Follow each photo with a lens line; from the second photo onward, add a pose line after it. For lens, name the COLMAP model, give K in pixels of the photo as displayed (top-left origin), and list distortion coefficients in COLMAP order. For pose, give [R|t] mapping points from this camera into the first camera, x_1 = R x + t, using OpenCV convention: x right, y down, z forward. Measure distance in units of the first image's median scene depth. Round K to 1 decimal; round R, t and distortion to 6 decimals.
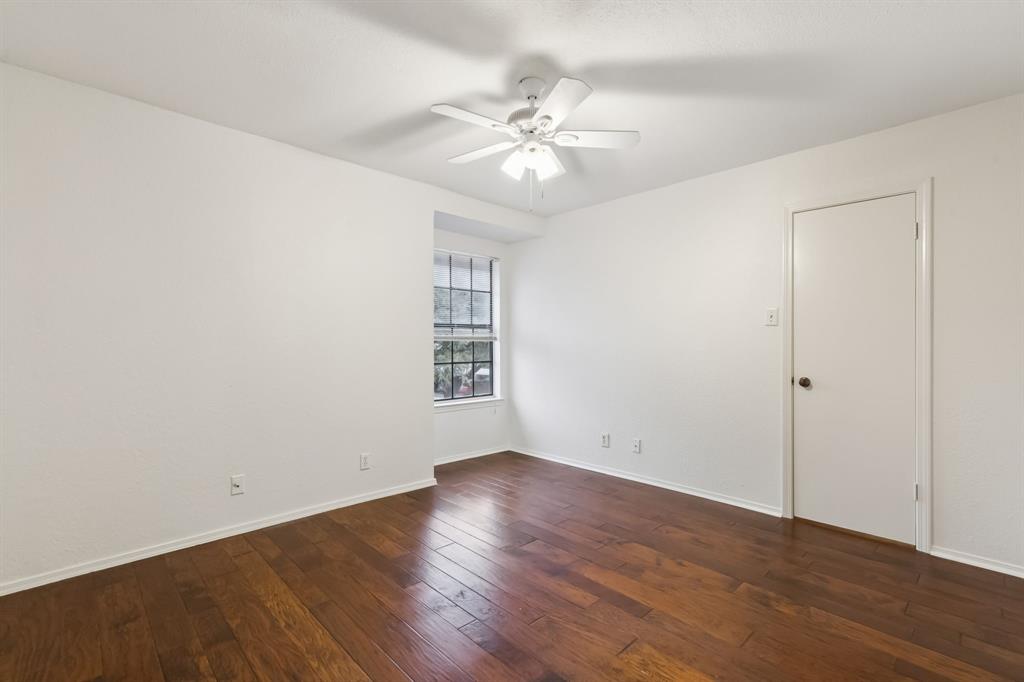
lens RADIAL K [[464.3, 0, 509.8], [0, 464.3, 337.4], [0, 0, 1]] dist [0.011106, -0.001038]
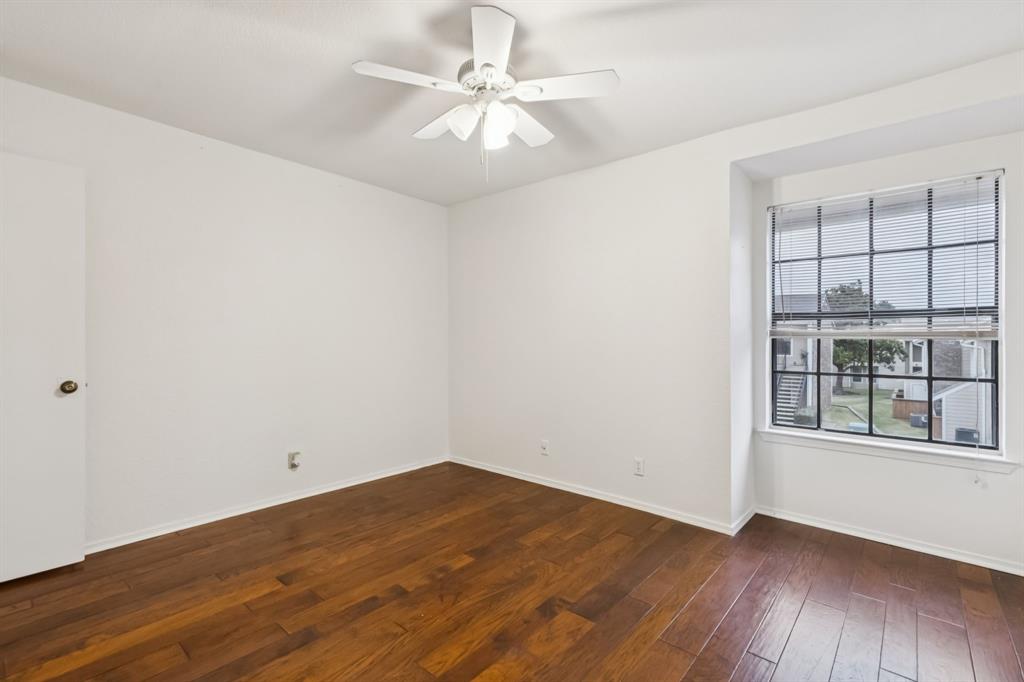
lens RADIAL K [[464.3, 0, 517.2], [0, 464.3, 343.9], [0, 0, 1]] dist [0.011106, -0.001038]
pose [[0.105147, 0.008065, -0.994424, 0.707339], [0.002927, 0.999960, 0.008420, 0.011225], [0.994452, -0.003796, 0.105119, 0.779978]]
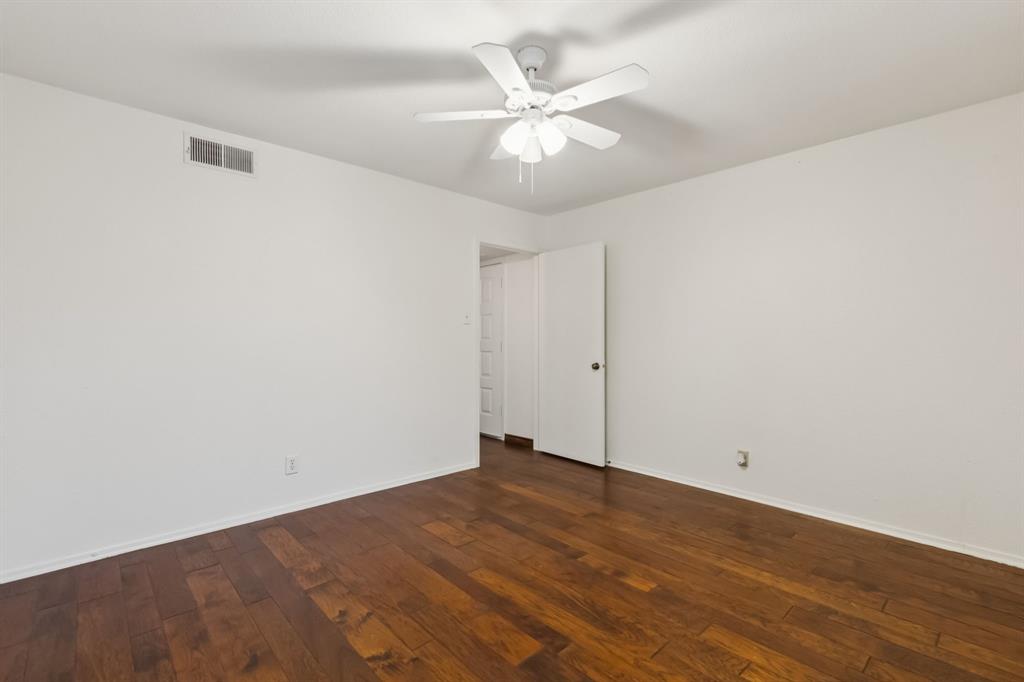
lens RADIAL K [[464.3, 0, 513.9], [0, 464.3, 341.3], [0, 0, 1]] dist [0.011106, -0.001038]
pose [[-0.999923, -0.004450, 0.011541, 0.056108], [-0.004453, 0.999990, -0.000244, 0.015609], [-0.011540, -0.000296, -0.999933, 1.538829]]
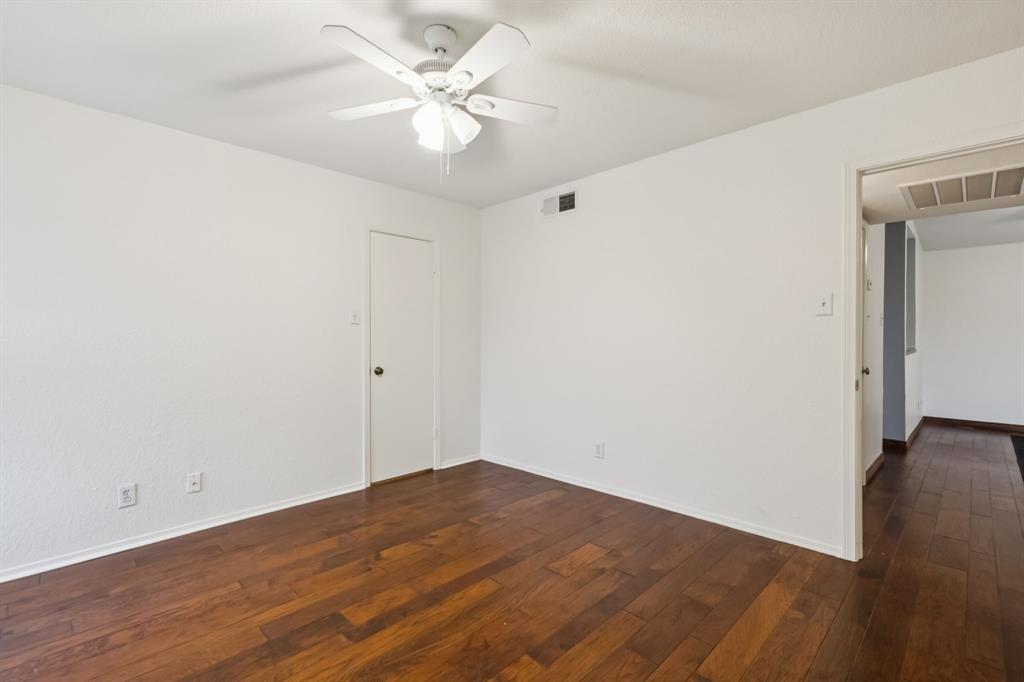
lens RADIAL K [[464.3, 0, 516.0], [0, 464.3, 342.8], [0, 0, 1]] dist [0.011106, -0.001038]
pose [[-0.032369, -0.011968, 0.999404, -0.644122], [-0.003314, 0.999924, 0.011867, 0.005957], [-0.999470, -0.002928, -0.032406, 0.718589]]
